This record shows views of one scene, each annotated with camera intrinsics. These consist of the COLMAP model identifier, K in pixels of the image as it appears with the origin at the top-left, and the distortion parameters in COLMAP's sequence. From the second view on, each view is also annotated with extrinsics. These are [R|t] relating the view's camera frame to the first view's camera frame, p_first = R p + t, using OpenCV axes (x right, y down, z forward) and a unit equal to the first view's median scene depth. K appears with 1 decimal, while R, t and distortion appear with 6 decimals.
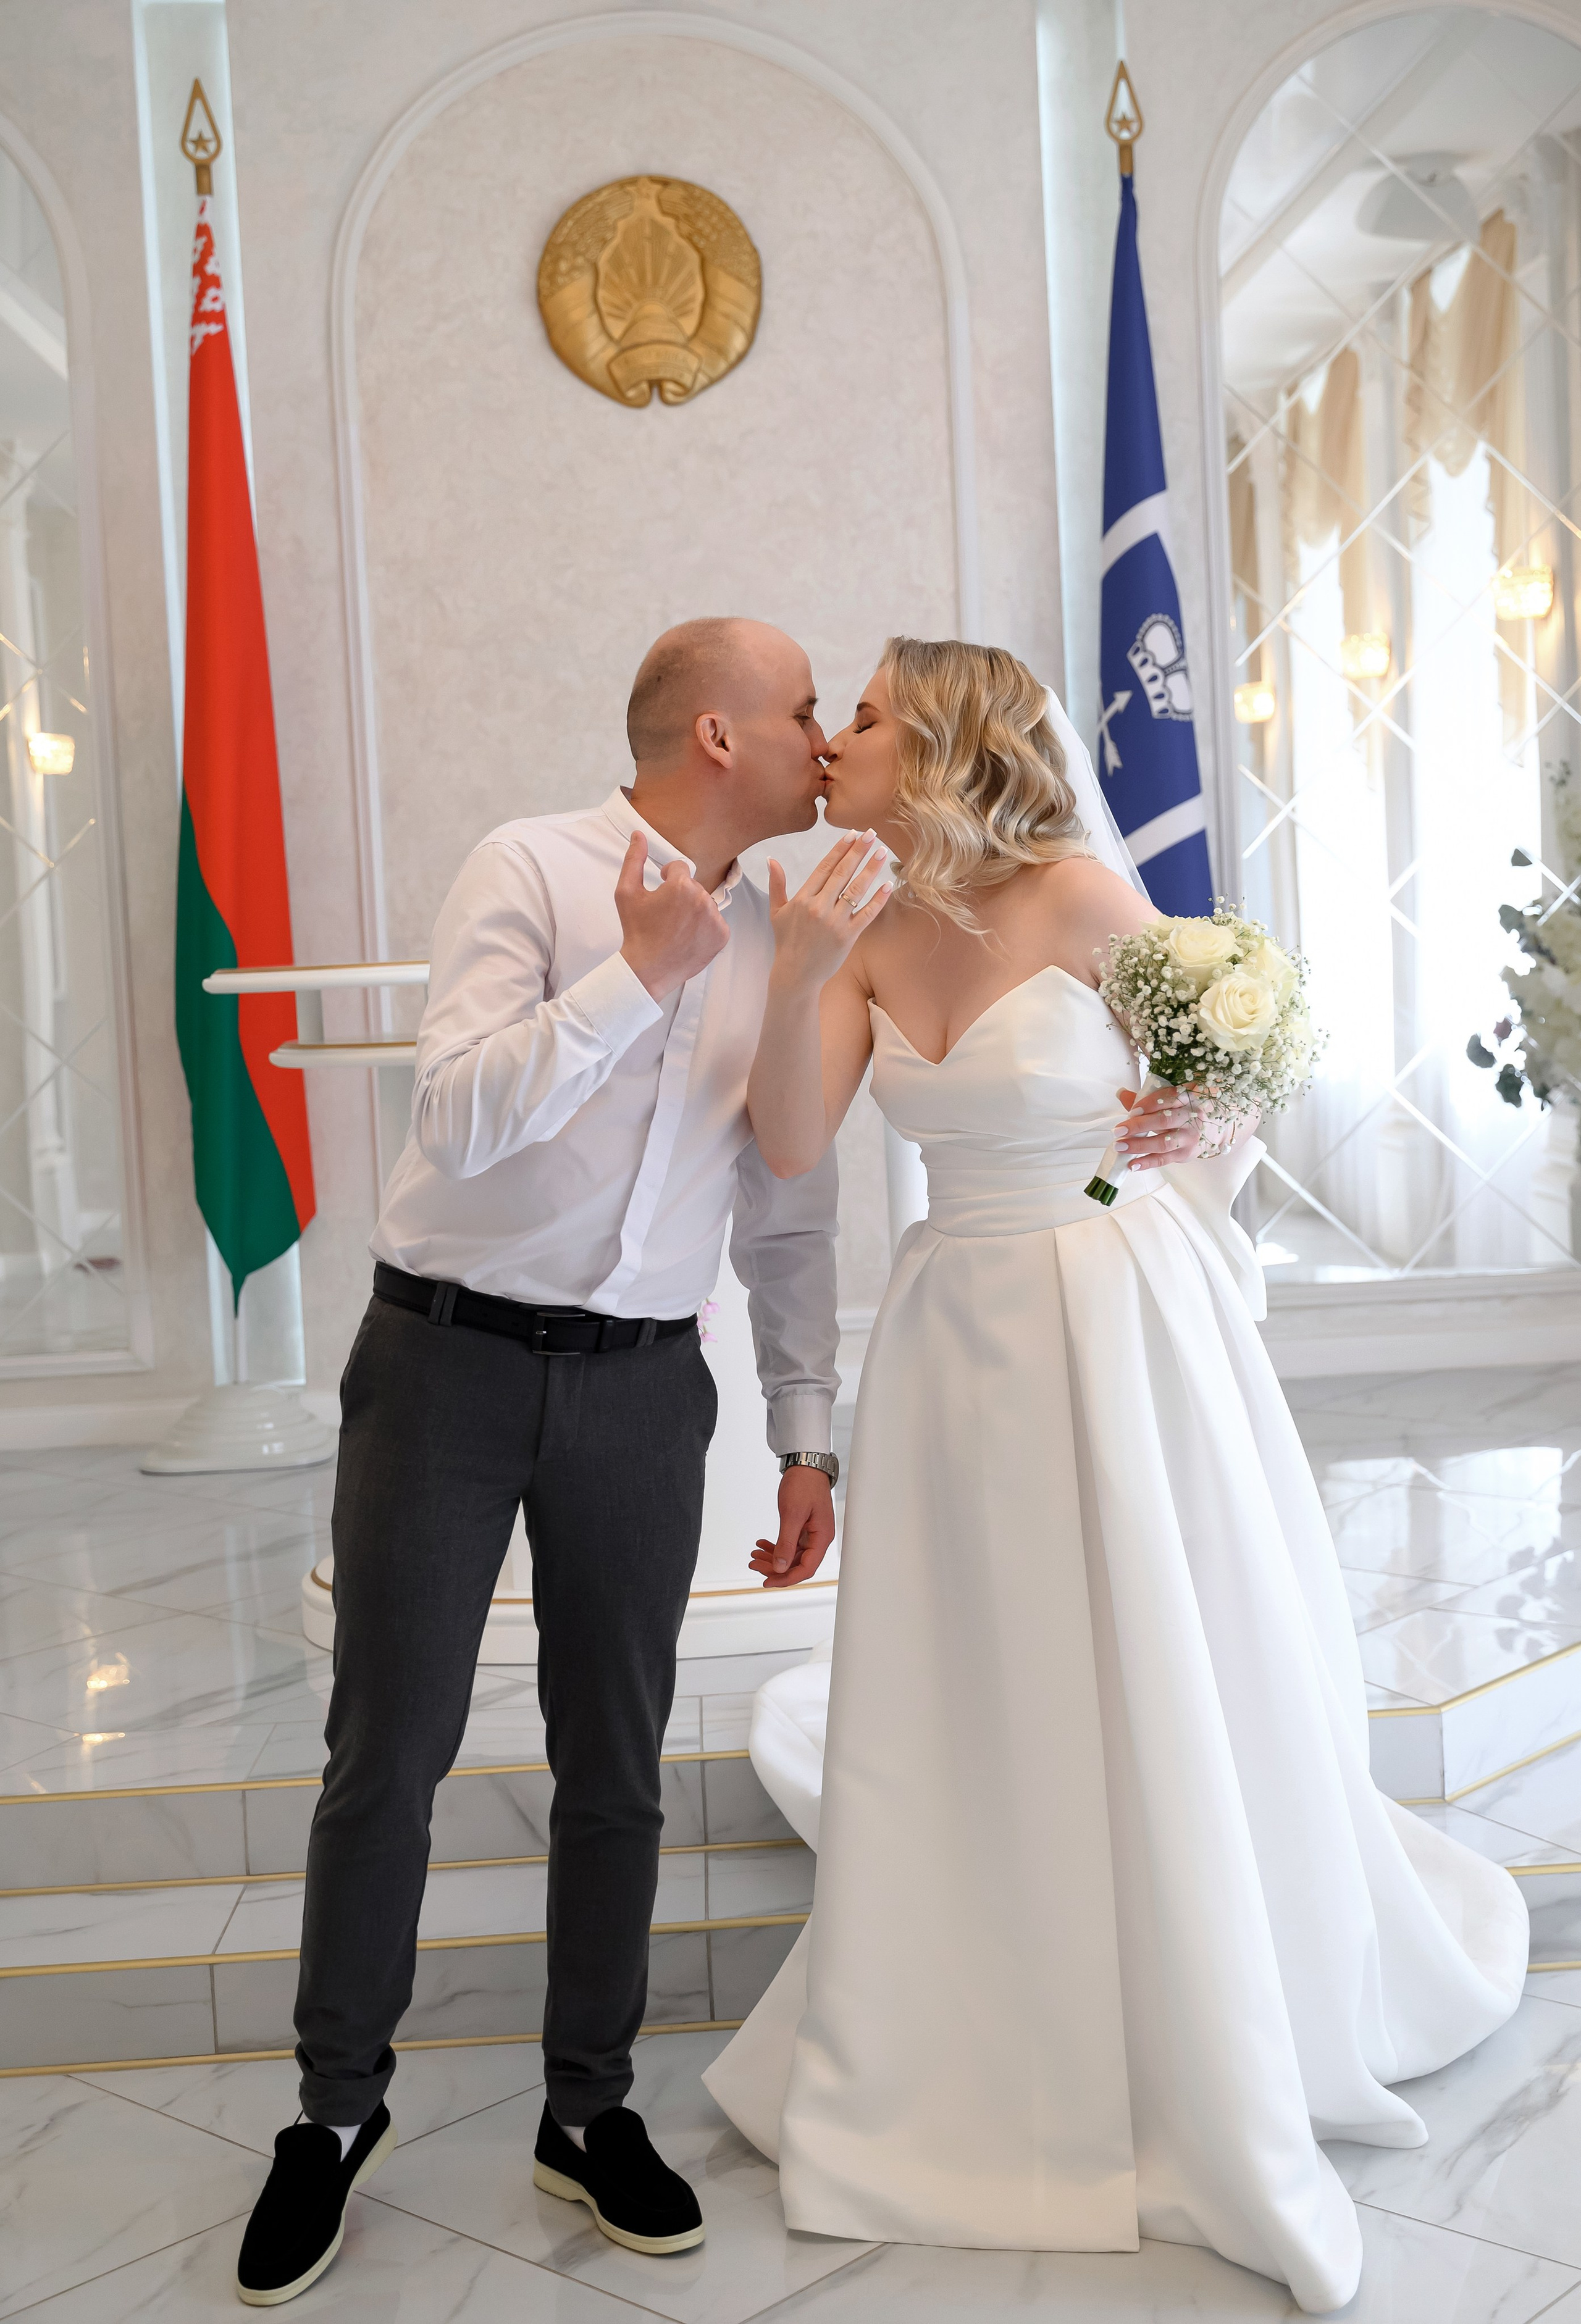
lens RADIAL K [[2846.6, 0, 847.9], [0, 2846.6, 1063.8], [0, 0, 1]] dist [0.009256, 0.003441]
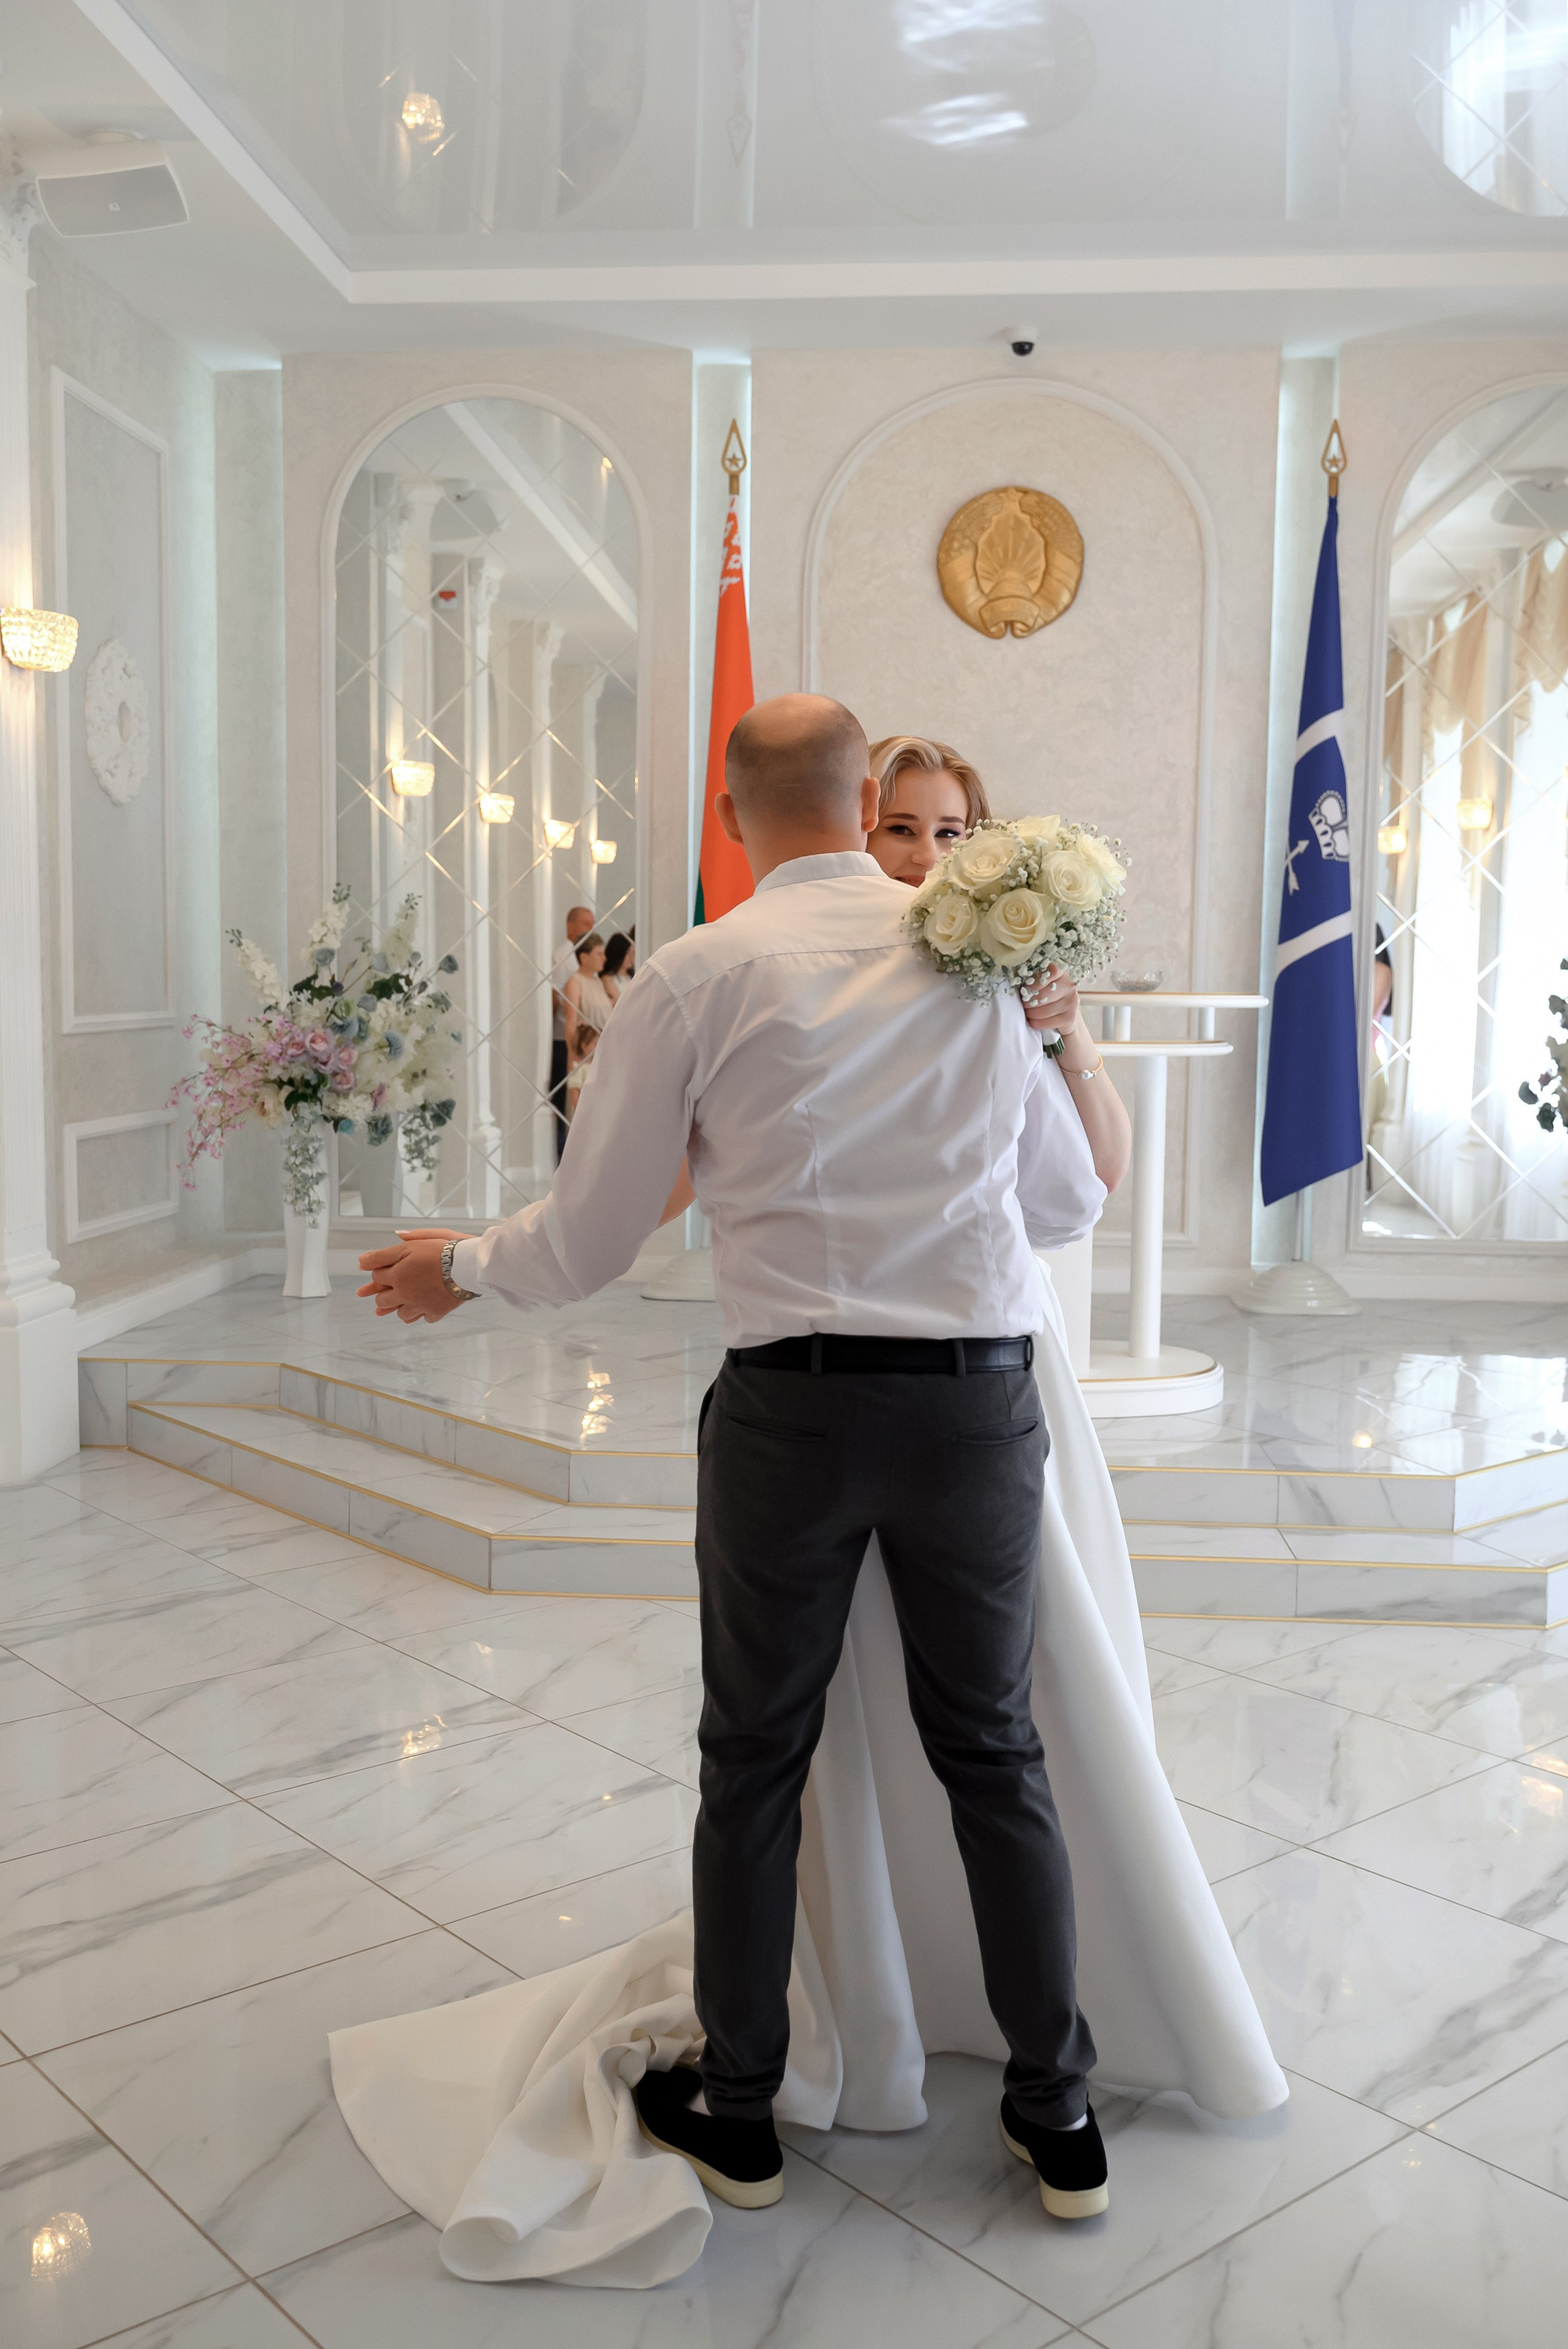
lens RADIAL K [[2080.3, 0, 784.0], [0, 2080.3, 1174.5], [0, 0, 1]] dist [0.003642, -0.005715]
pose [[0.988920, 0.072402, -0.129592, -0.020711], [-0.066005, 0.996411, 0.053002, 0.006756], [0.132965, -0.043861, 0.990150, -0.144936]]
